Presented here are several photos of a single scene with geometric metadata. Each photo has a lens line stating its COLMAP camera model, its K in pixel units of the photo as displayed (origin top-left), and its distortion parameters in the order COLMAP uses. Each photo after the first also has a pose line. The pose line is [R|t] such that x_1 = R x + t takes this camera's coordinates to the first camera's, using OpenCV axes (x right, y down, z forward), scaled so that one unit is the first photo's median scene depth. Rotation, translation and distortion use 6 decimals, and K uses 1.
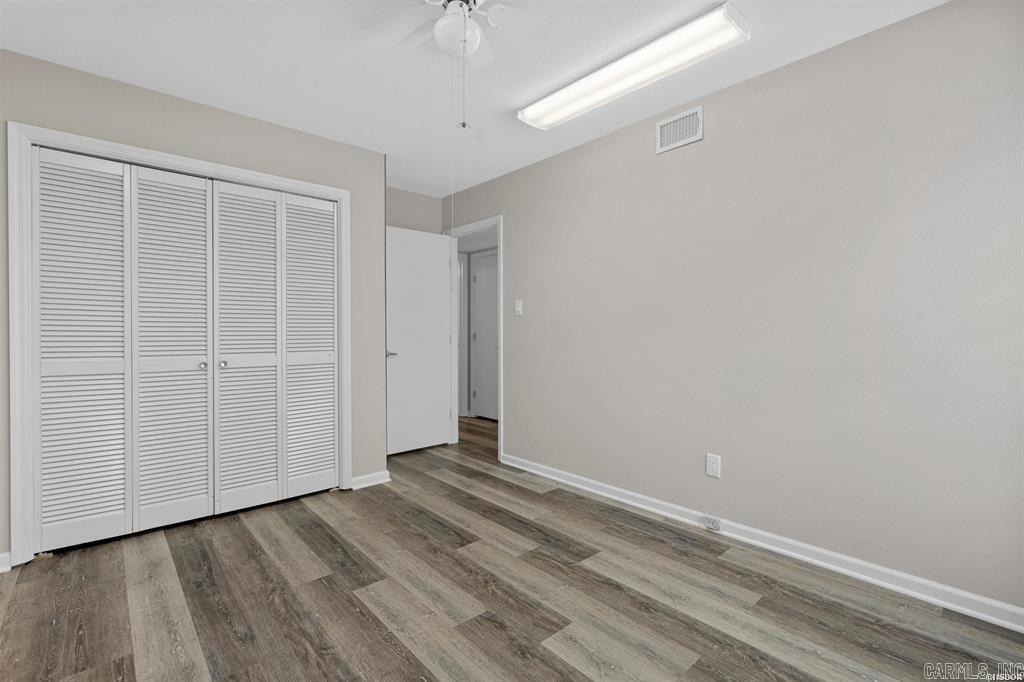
lens RADIAL K [[470.8, 0, 512.0], [0, 470.8, 341.0], [0, 0, 1]] dist [-0.001950, 0.001193]
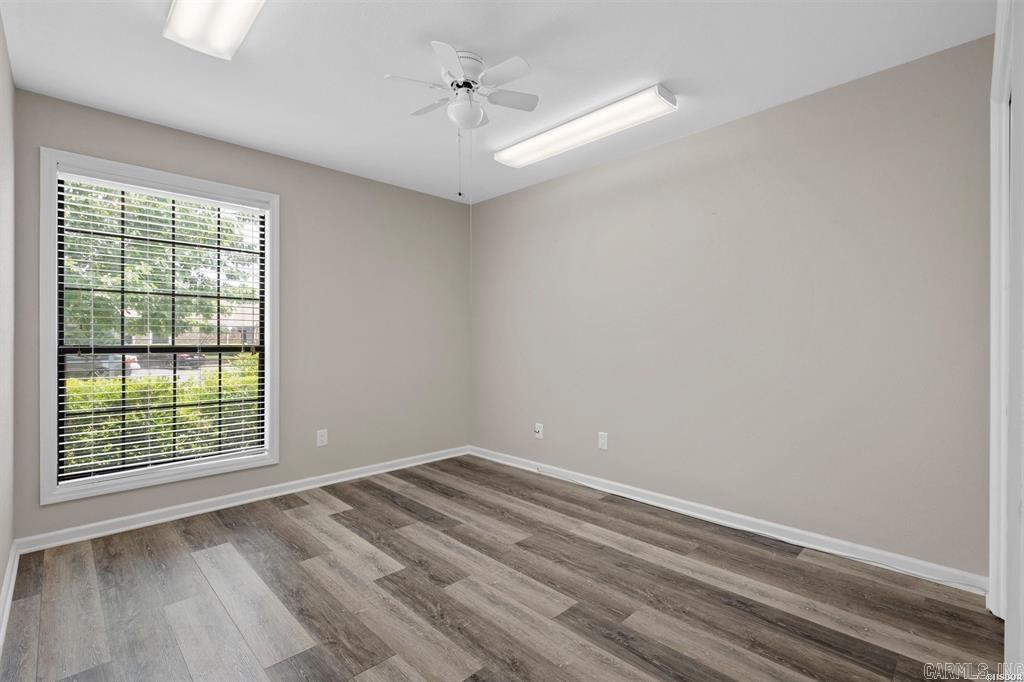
lens RADIAL K [[470.8, 0, 512.0], [0, 470.8, 341.0], [0, 0, 1]] dist [-0.001950, 0.001193]
pose [[-0.998746, 0.003674, -0.049933, -0.152717], [0.002617, 0.999772, 0.021212, -0.039435], [0.049999, 0.021054, -0.998527, 1.983579]]
